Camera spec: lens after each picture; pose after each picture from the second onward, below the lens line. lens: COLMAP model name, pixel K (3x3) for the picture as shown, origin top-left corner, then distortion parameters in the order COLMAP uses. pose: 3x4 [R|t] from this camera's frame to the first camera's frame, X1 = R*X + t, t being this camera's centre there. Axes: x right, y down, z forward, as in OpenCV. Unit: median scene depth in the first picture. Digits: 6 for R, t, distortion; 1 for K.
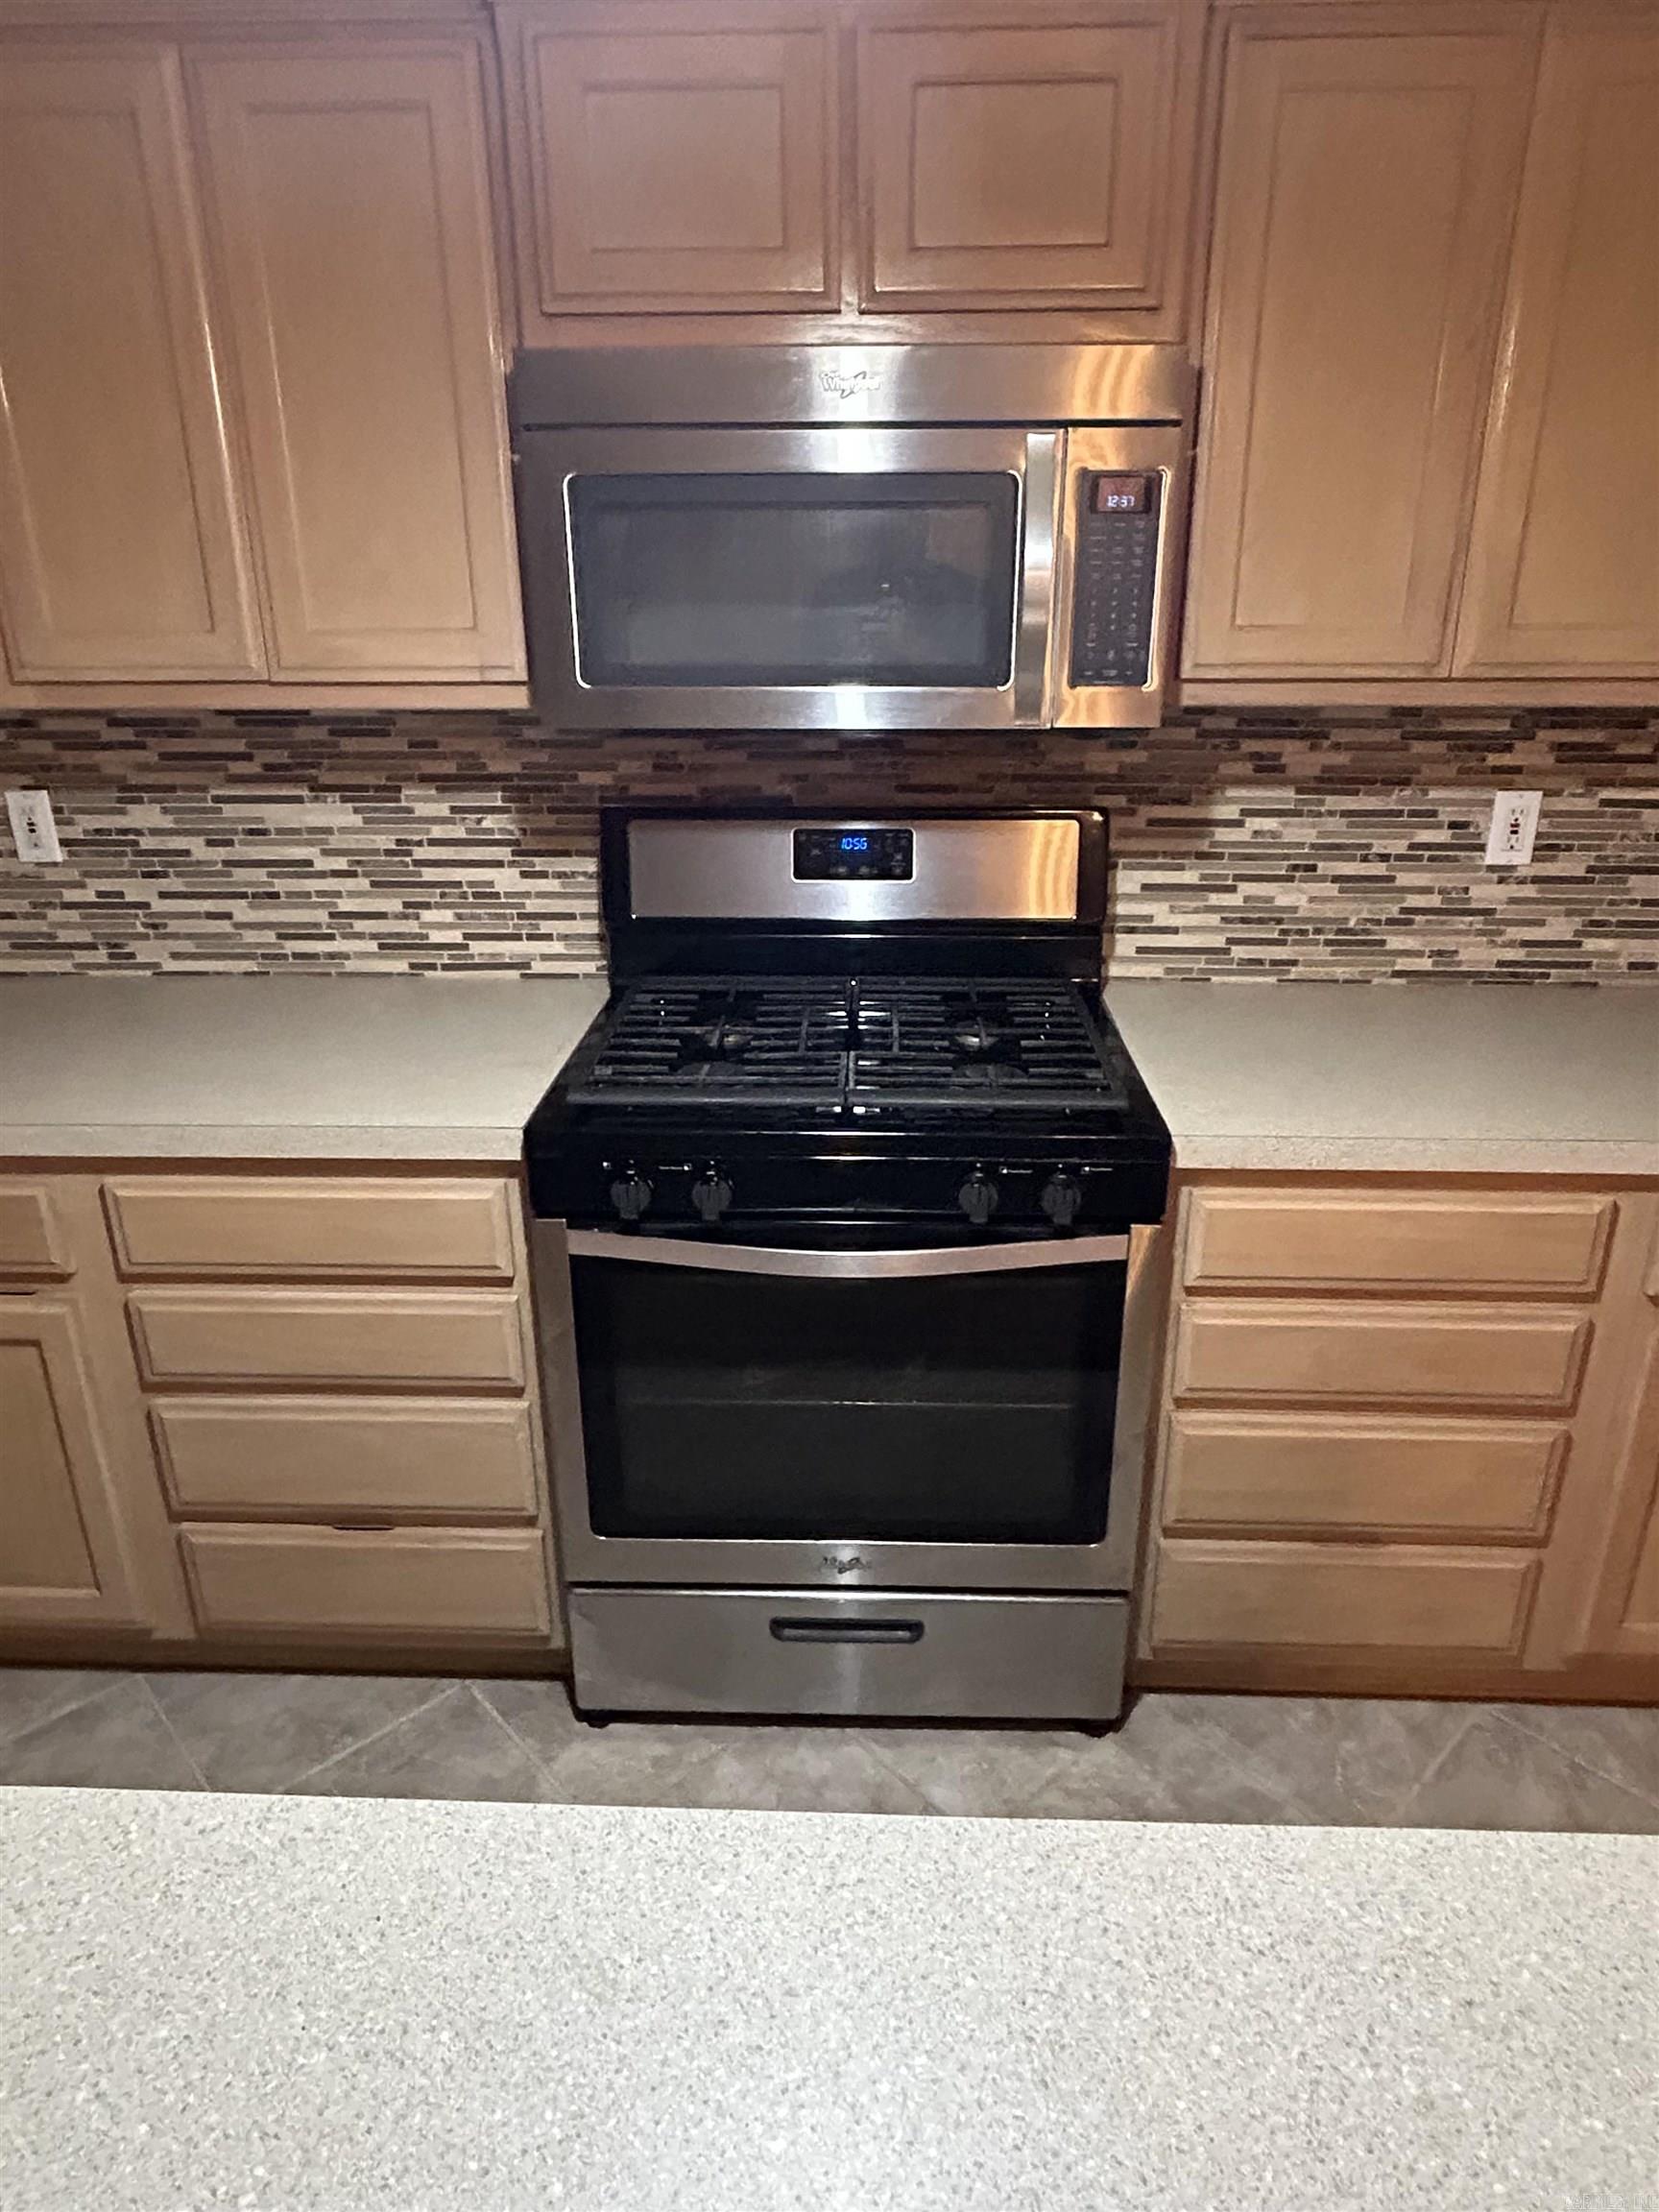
lens RADIAL K [[1348.7, 0, 832.0], [0, 1348.7, 1088.9], [0, 0, 1]] dist [-0.004270, -0.000870]
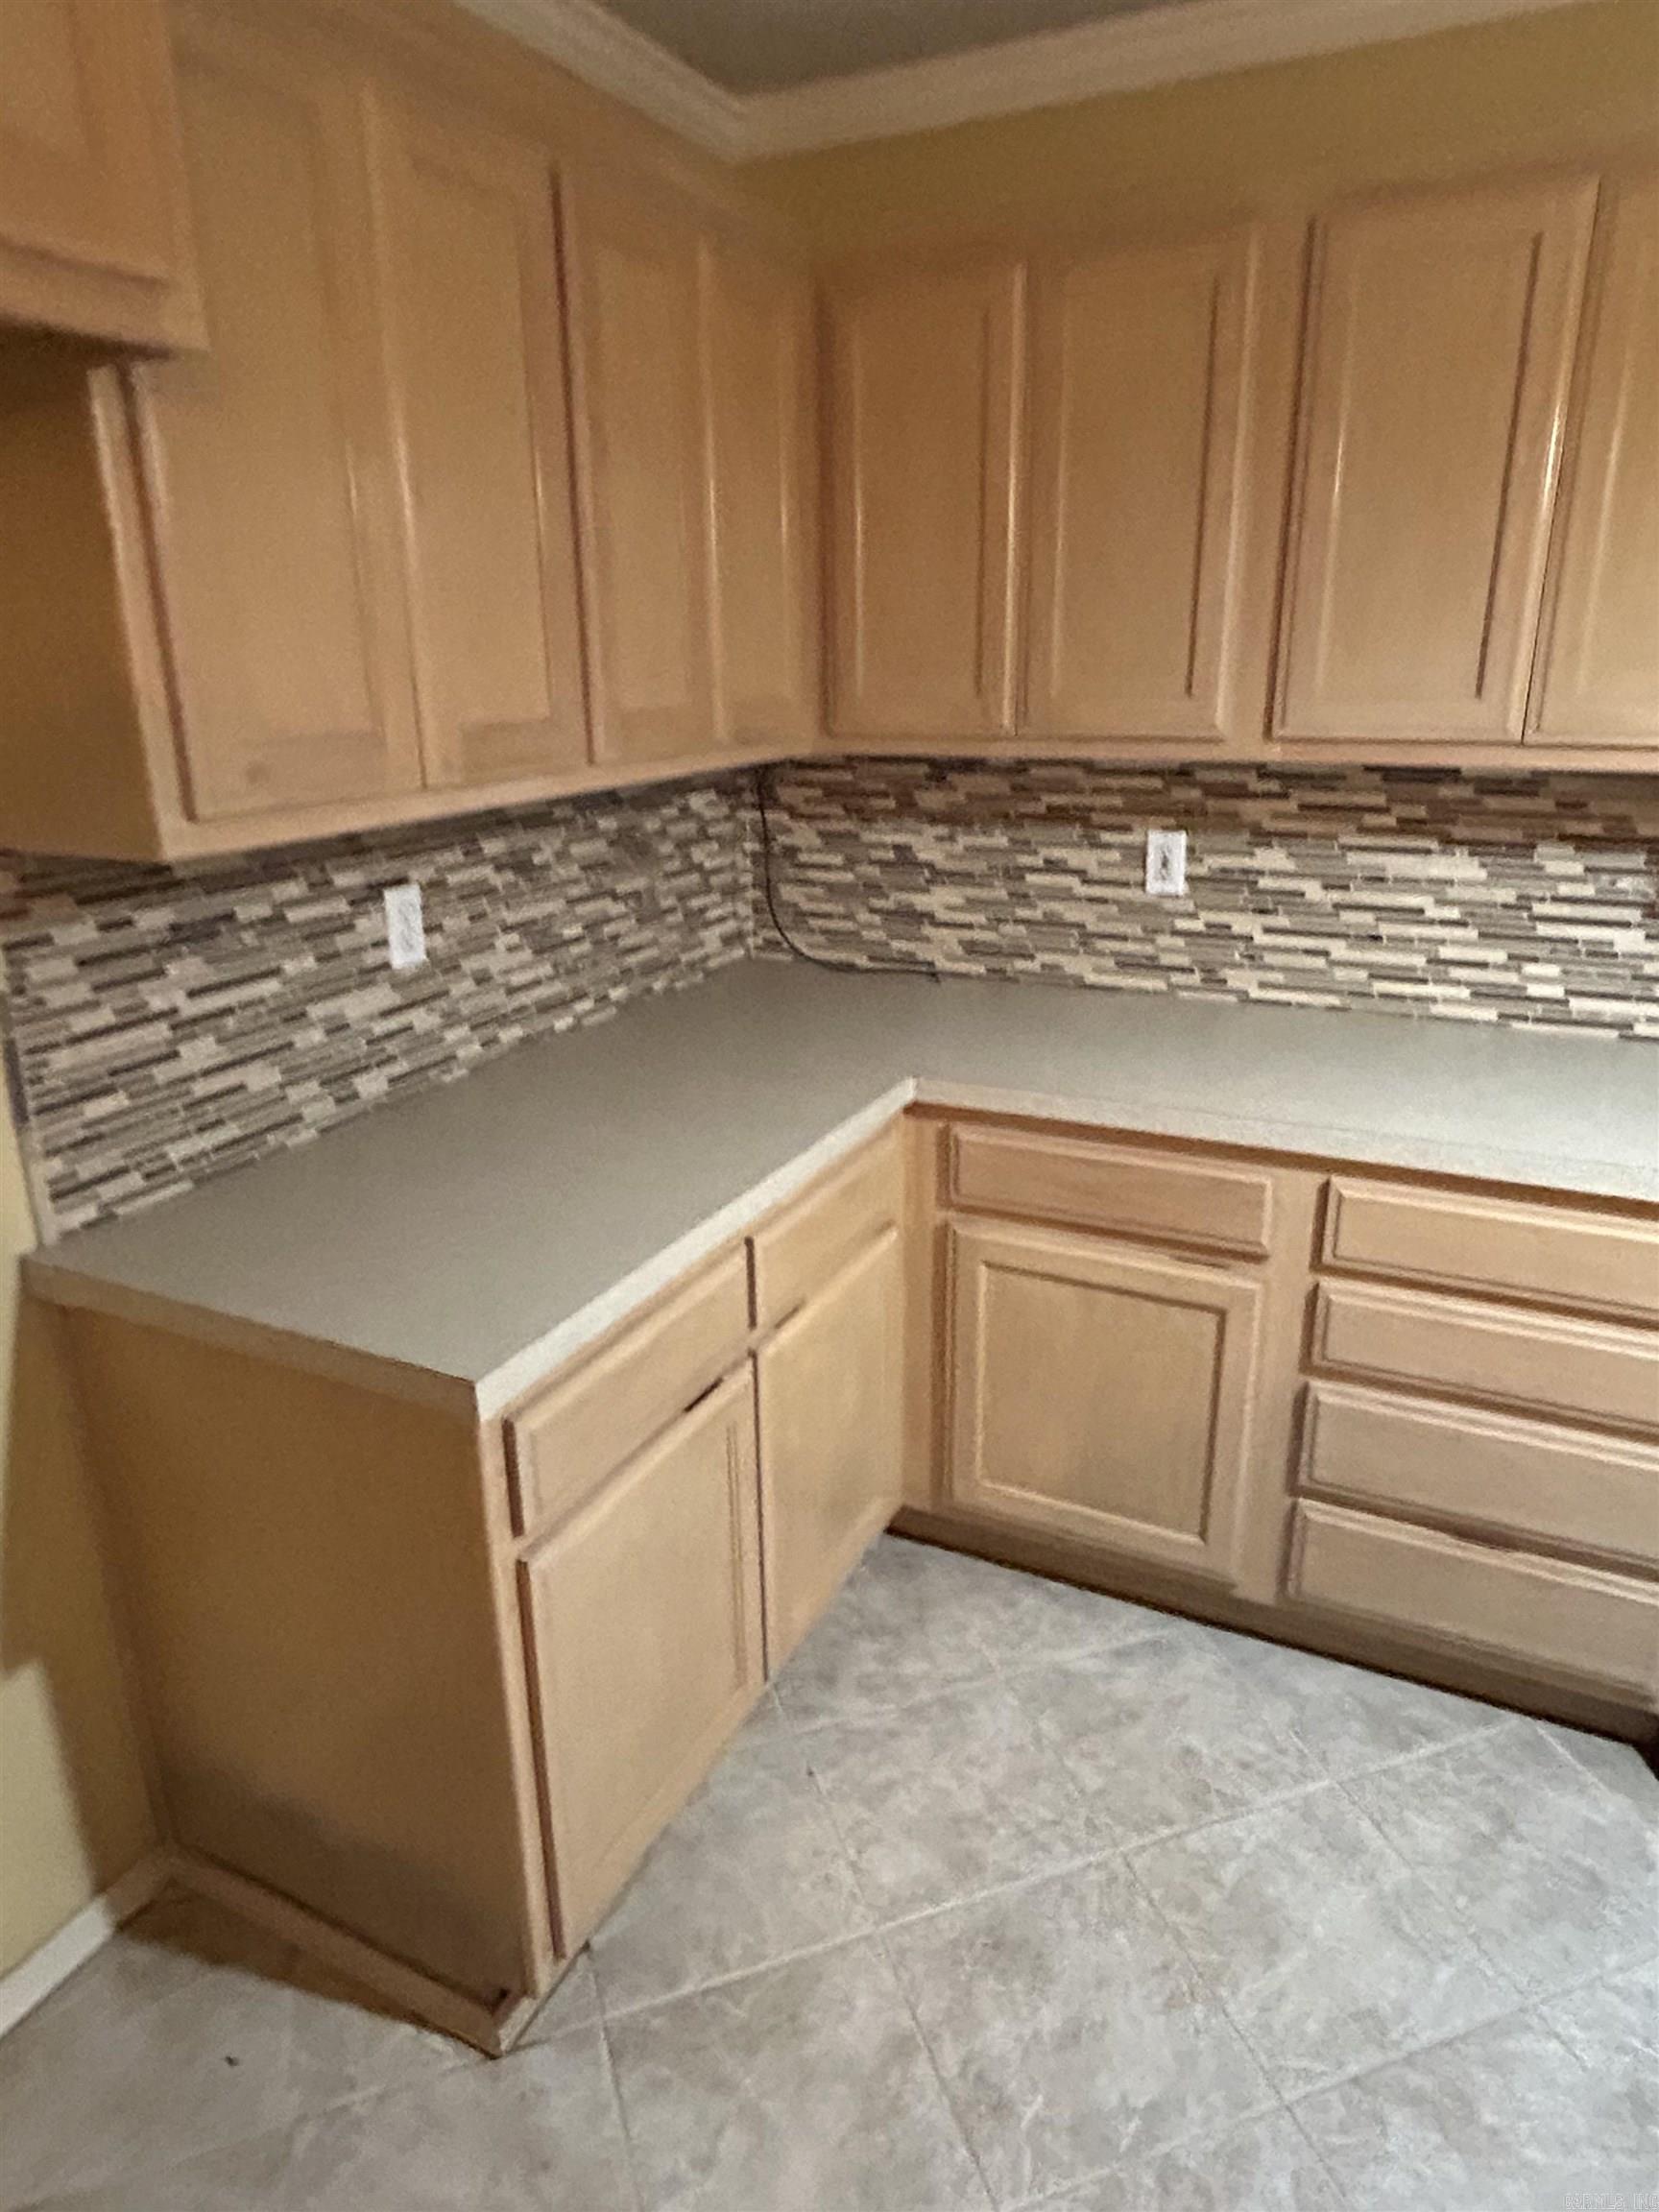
lens RADIAL K [[1348.7, 0, 830.7], [0, 1348.7, 1096.0], [0, 0, 1]] dist [-0.004270, -0.000870]
pose [[0.912177, 0.122411, -0.391087, -0.380998], [-0.137312, 0.990475, -0.010249, 0.053318], [0.386108, 0.063050, 0.920297, -0.155128]]
